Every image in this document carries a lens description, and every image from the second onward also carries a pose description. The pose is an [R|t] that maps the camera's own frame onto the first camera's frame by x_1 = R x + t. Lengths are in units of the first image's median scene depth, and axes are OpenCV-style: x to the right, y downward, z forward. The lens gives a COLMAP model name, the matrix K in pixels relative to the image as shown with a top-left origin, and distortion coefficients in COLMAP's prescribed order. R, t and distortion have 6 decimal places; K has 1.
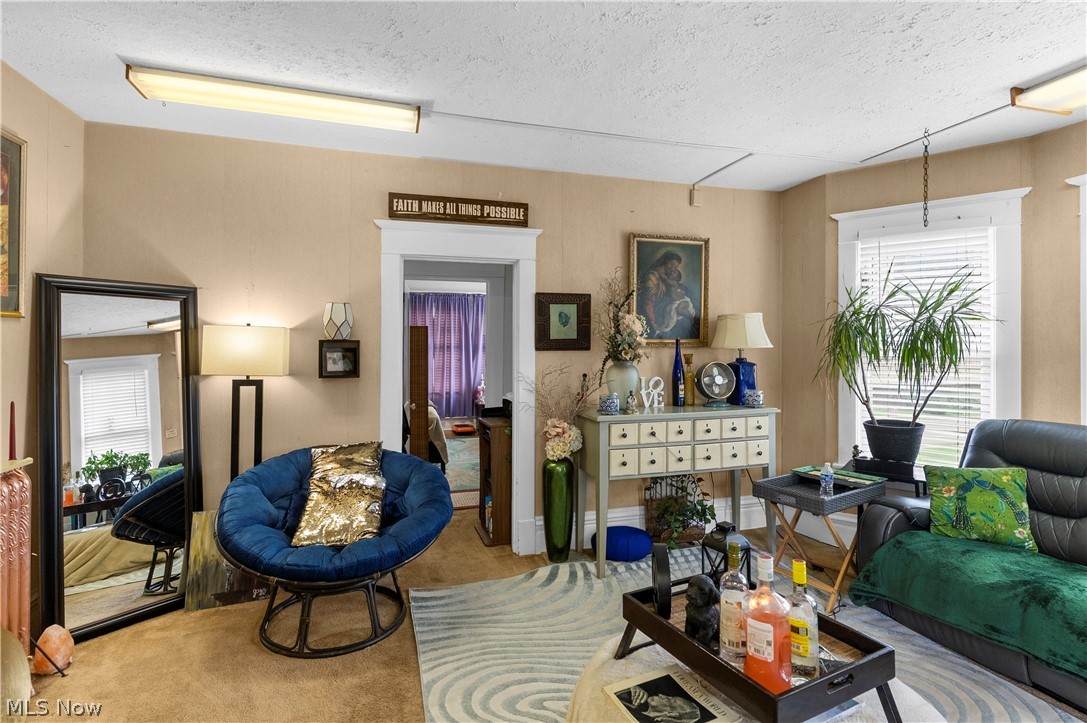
lens RADIAL K [[528.0, 0, 547.9], [0, 528.0, 347.7], [0, 0, 1]] dist [0.002186, -0.002015]
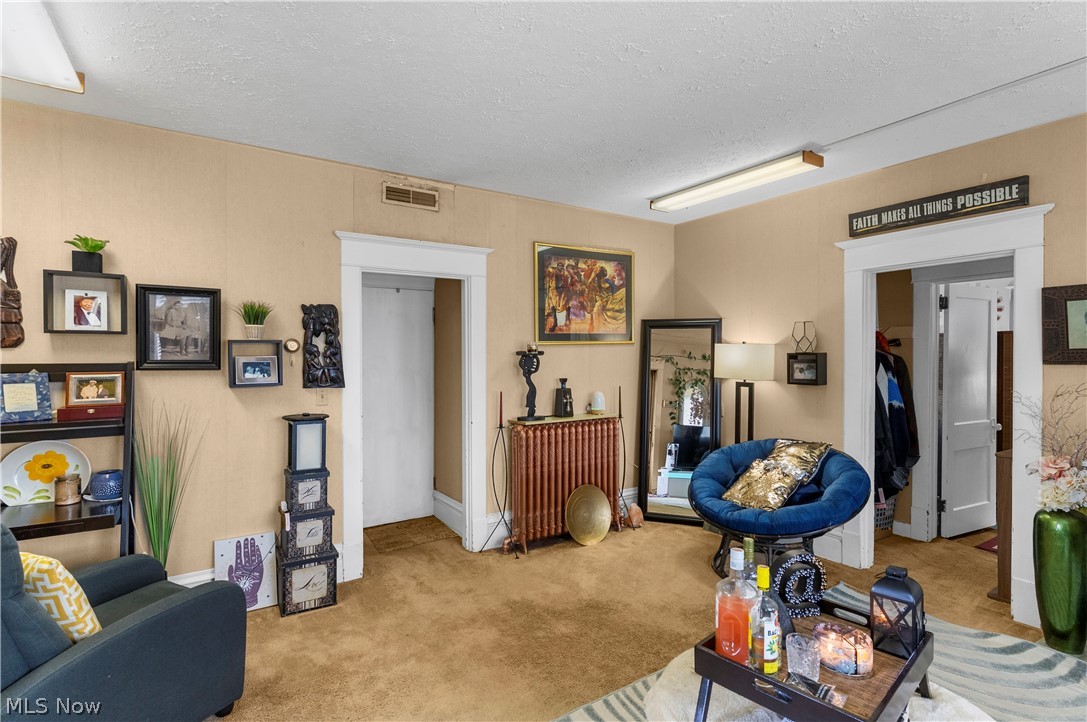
lens RADIAL K [[528.0, 0, 546.0], [0, 528.0, 360.8], [0, 0, 1]] dist [0.002186, -0.002015]
pose [[0.274889, 0.011134, -0.961411, 0.556955], [0.006036, 0.999893, 0.013305, -0.015239], [0.961457, -0.009461, 0.274792, 0.111076]]
